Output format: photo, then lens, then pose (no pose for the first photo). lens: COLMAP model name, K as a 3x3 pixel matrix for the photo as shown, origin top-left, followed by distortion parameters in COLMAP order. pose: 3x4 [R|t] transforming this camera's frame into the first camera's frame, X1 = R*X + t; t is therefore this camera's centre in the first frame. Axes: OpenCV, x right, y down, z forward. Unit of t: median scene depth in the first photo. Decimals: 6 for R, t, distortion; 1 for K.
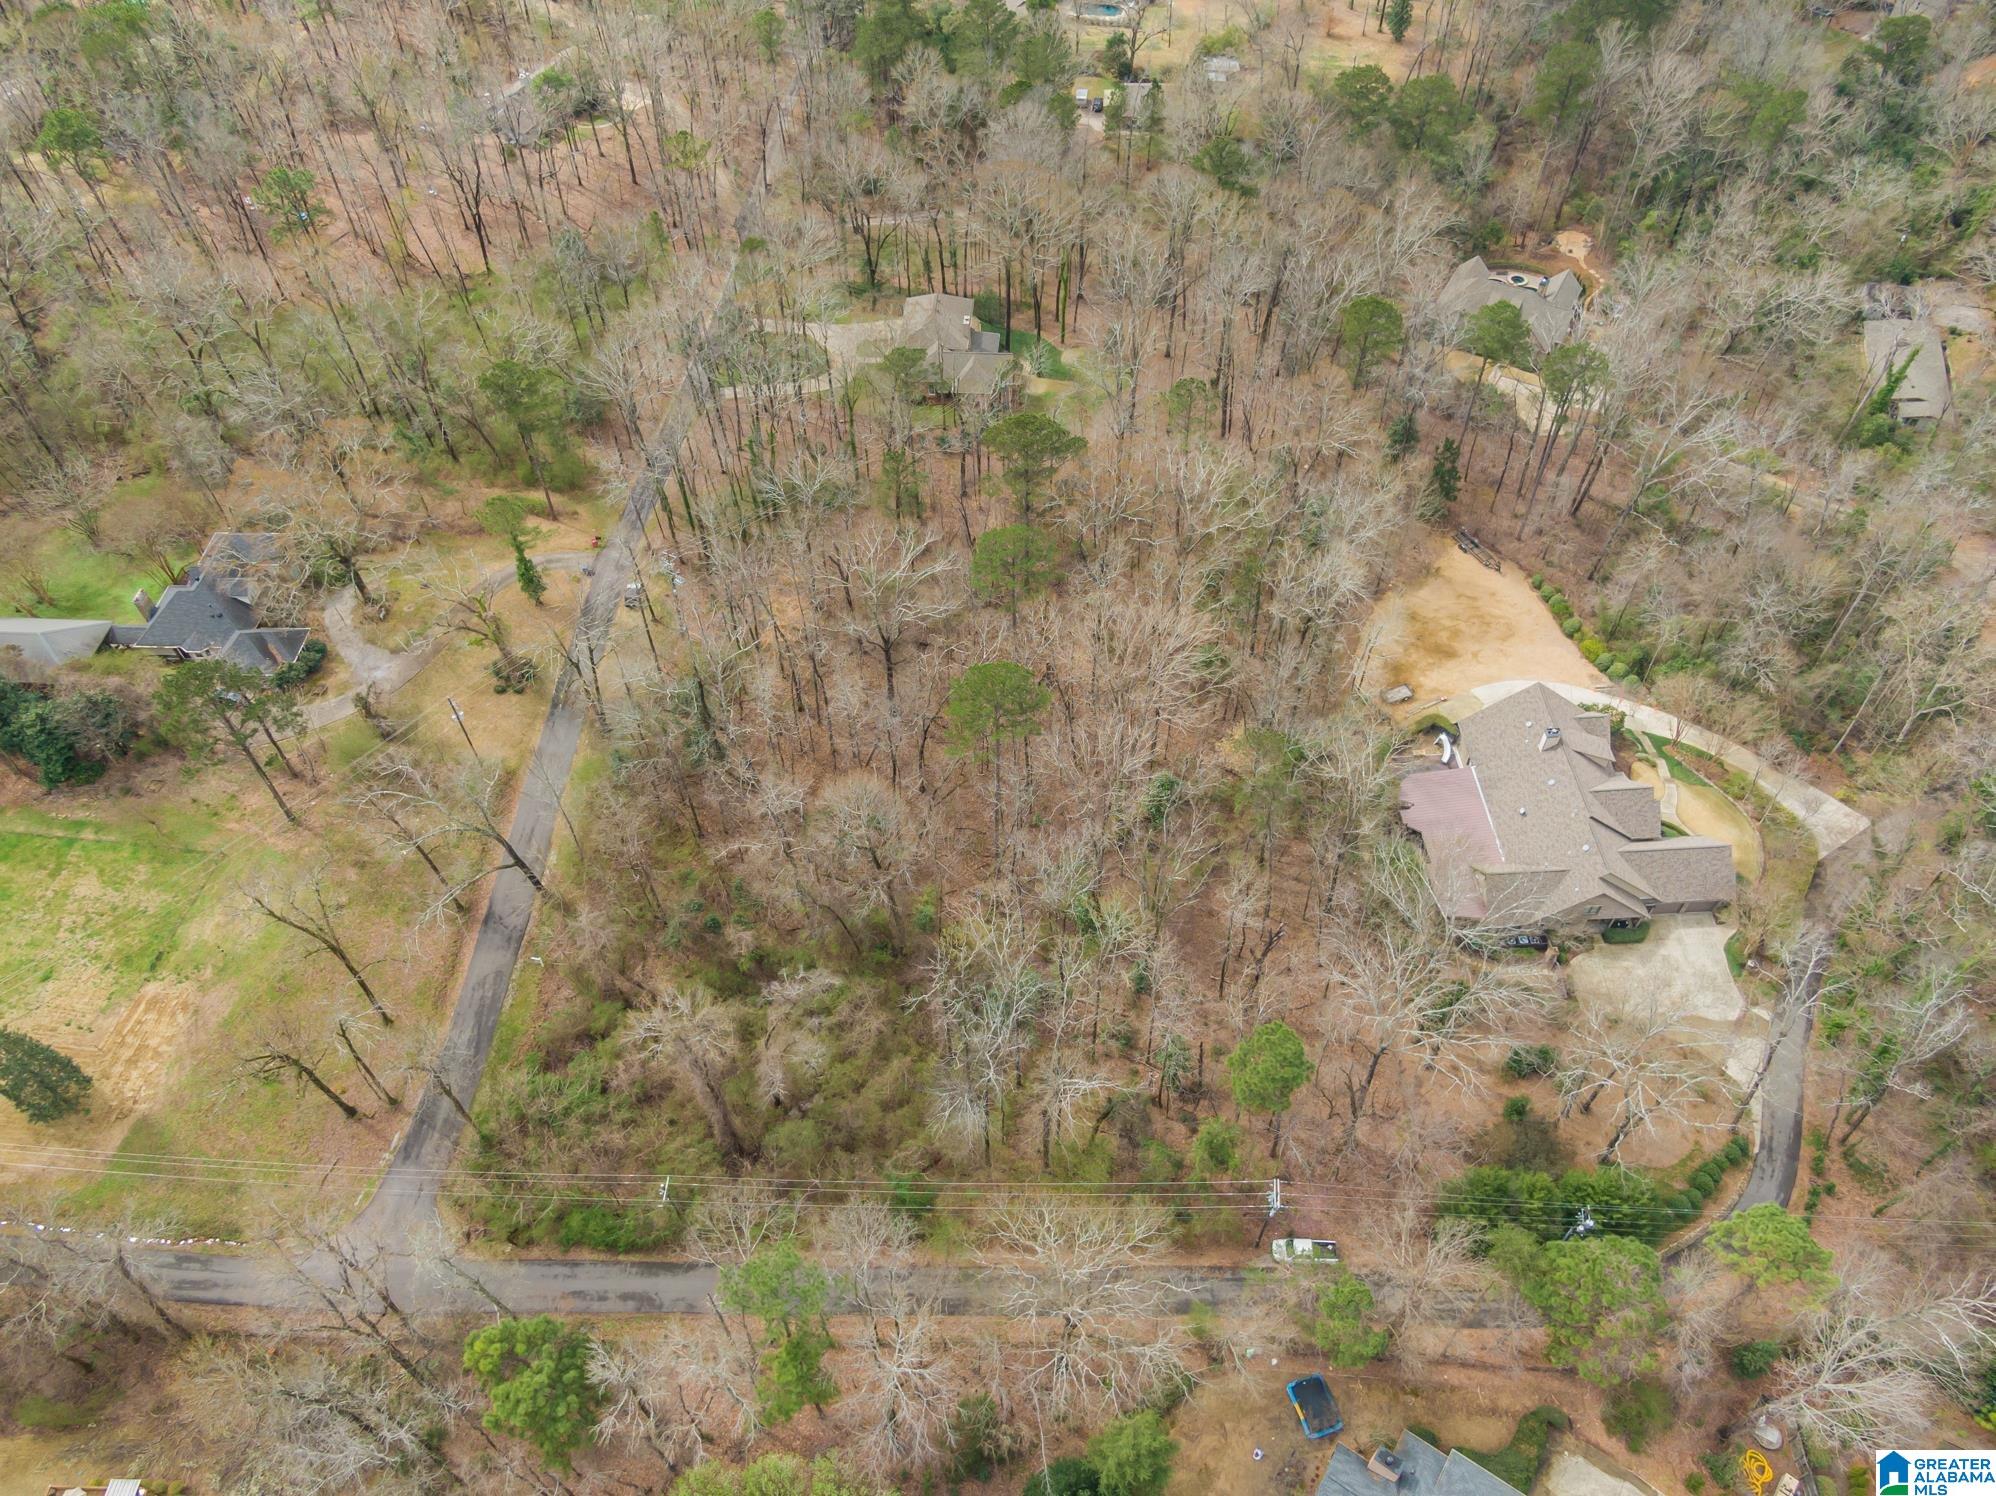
lens RADIAL K [[1412.5, 0, 996.5], [0, 1412.5, 751.3], [0, 0, 1]] dist [0.029673, -0.016998]
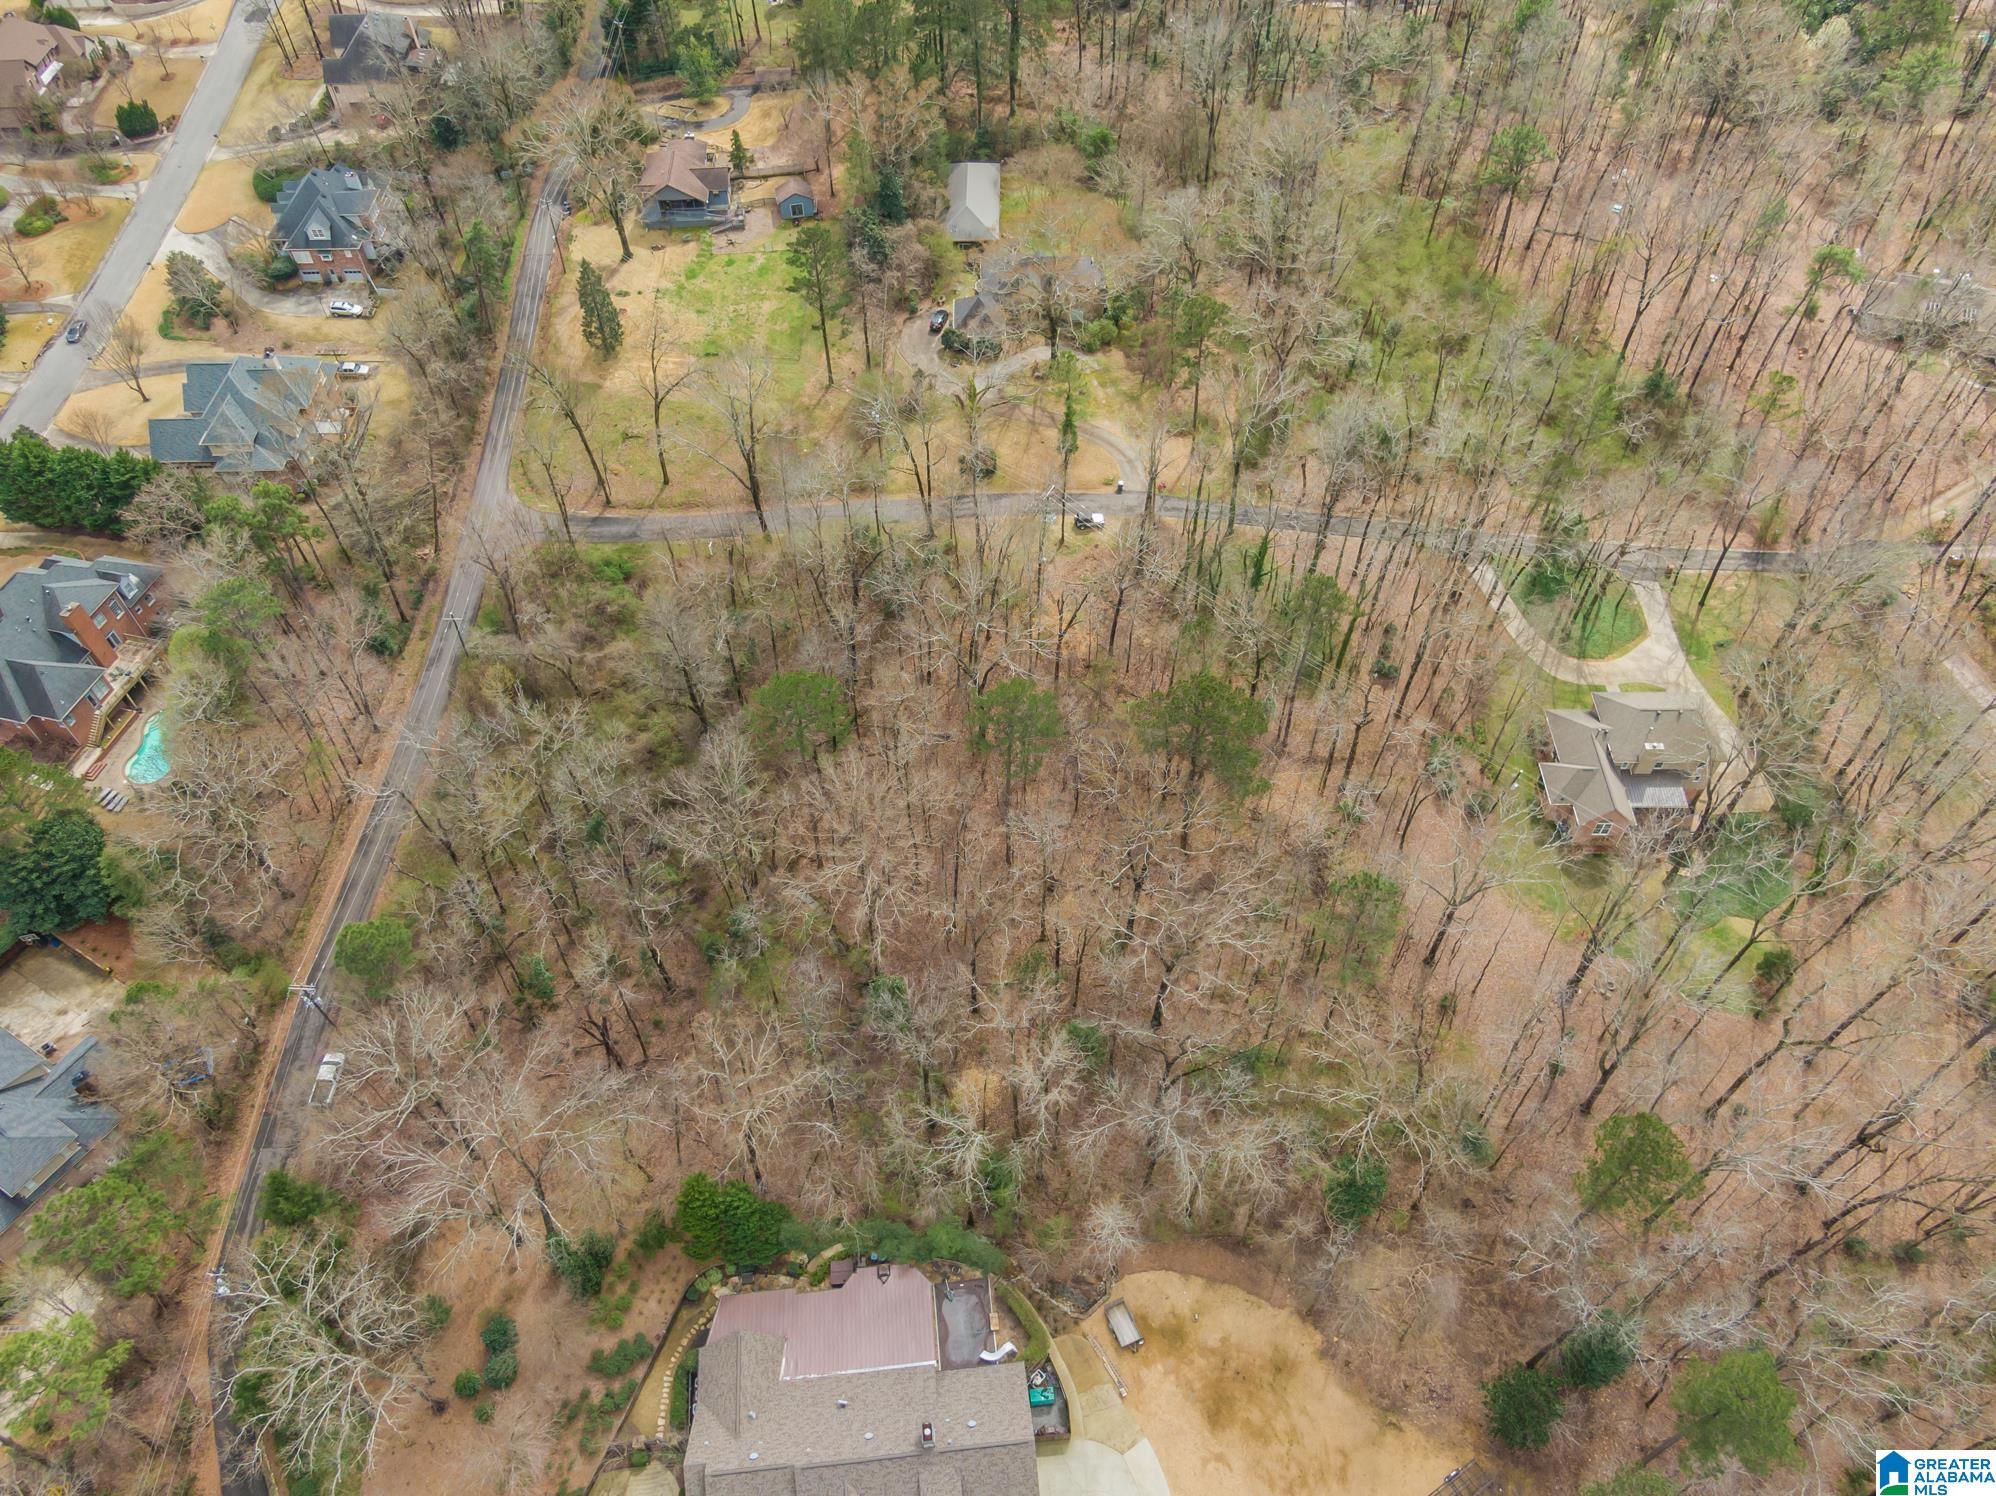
lens RADIAL K [[1412.5, 0, 995.4], [0, 1412.5, 745.8], [0, 0, 1]] dist [0.029673, -0.016998]
pose [[0.053098, 0.784963, -0.617263, 0.545067], [-0.763488, 0.430327, 0.481564, -0.517610], [0.643635, 0.445703, 0.622160, 0.402655]]
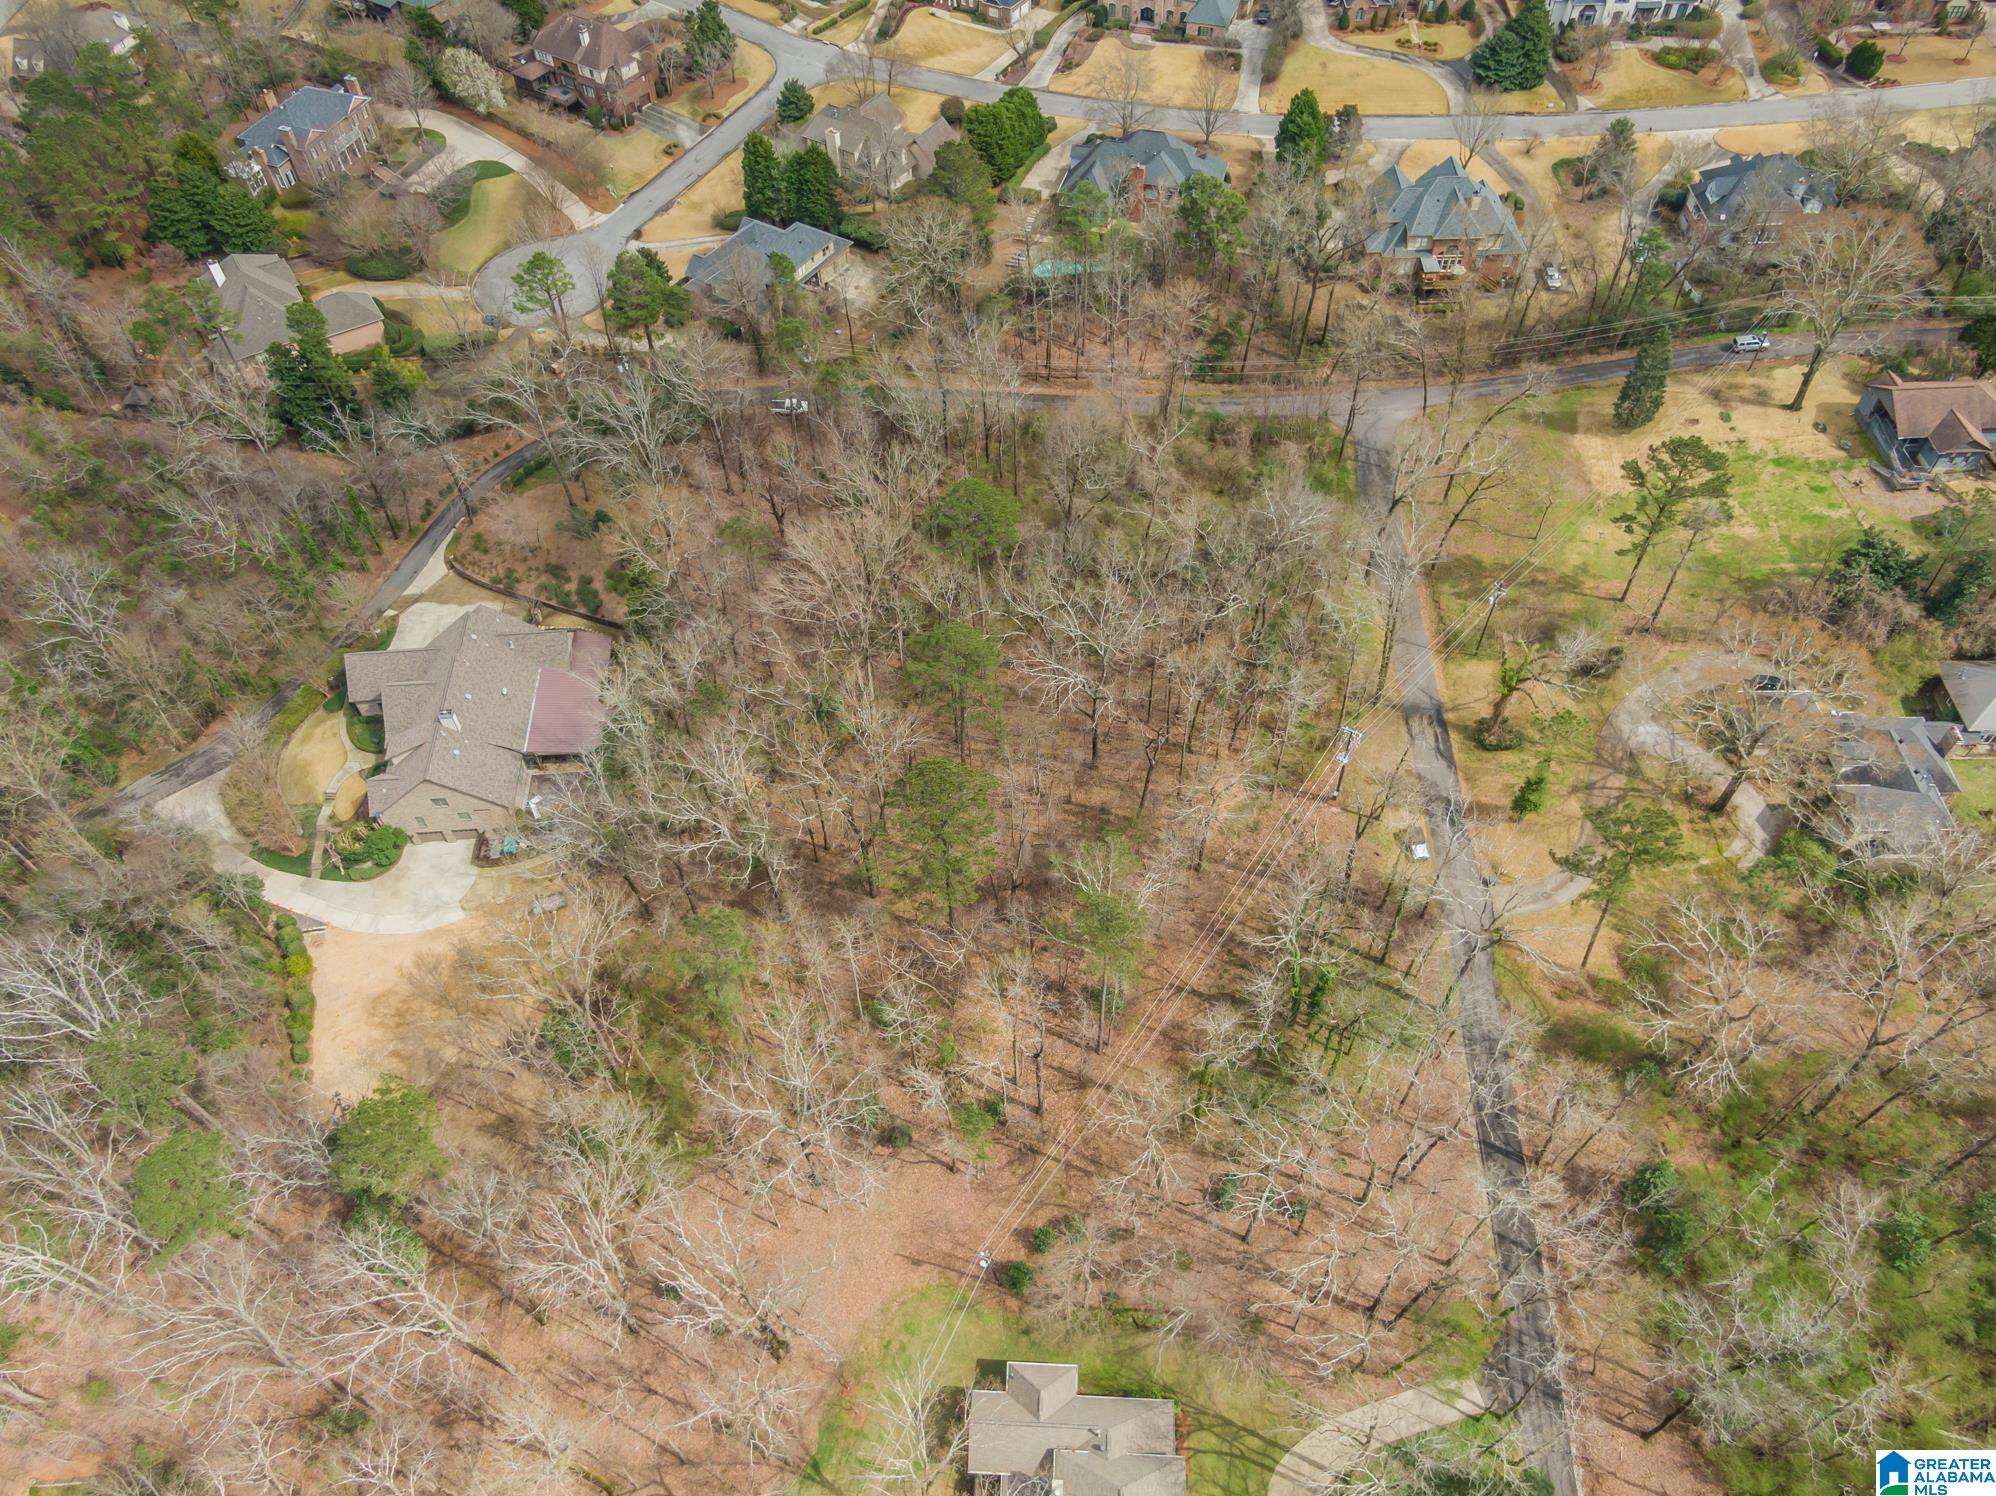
lens RADIAL K [[1412.5, 0, 992.1], [0, 1412.5, 751.3], [0, 0, 1]] dist [0.029673, -0.016998]
pose [[-0.998473, 0.048906, 0.025692, -0.030137], [0.015612, -0.196316, 0.980416, -0.987980], [0.052992, 0.979320, 0.195253, 0.814097]]
